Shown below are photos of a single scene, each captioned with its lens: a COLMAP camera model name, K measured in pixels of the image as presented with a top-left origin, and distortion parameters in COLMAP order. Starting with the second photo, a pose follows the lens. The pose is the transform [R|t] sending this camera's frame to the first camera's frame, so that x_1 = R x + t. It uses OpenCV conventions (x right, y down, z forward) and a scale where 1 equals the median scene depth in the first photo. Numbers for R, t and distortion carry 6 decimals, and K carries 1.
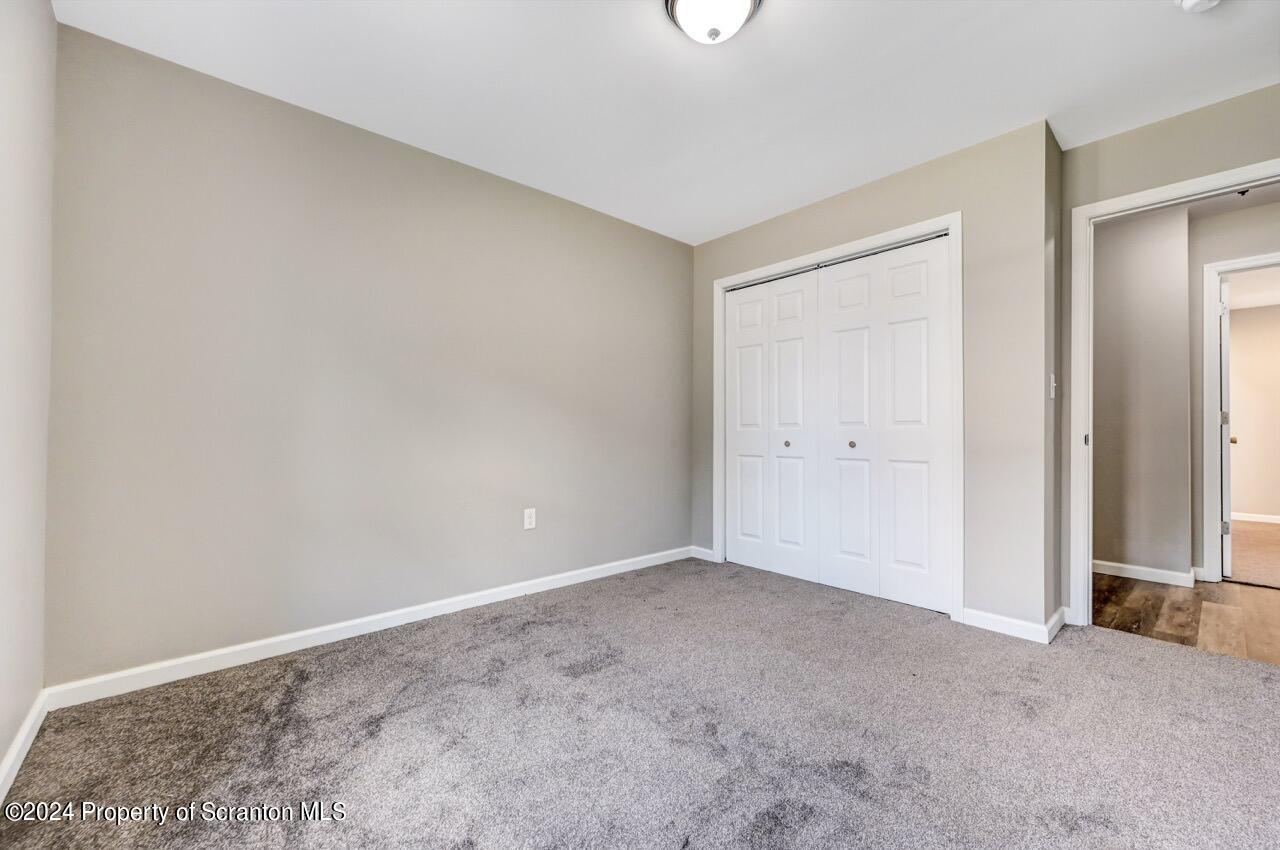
lens RADIAL K [[541.2, 0, 645.5], [0, 541.2, 430.5], [0, 0, 1]] dist [0.023028, 0.000161]
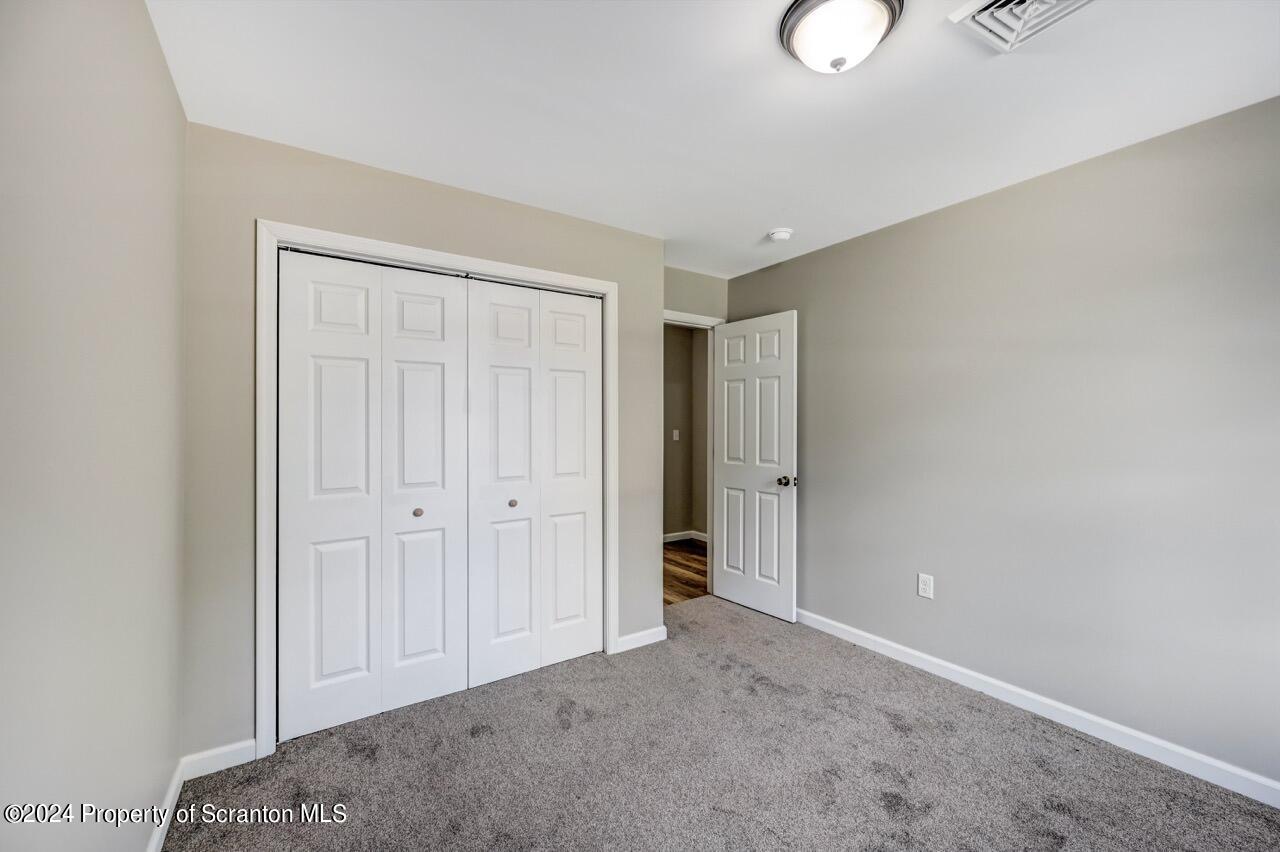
lens RADIAL K [[523.5, 0, 644.1], [0, 523.5, 424.8], [0, 0, 1]] dist [0.000356, 0.000035]
pose [[0.122285, 0.001194, 0.992494, -0.383398], [0.000731, 0.999999, -0.001293, -0.090359], [-0.992495, 0.000884, 0.122284, 0.661017]]
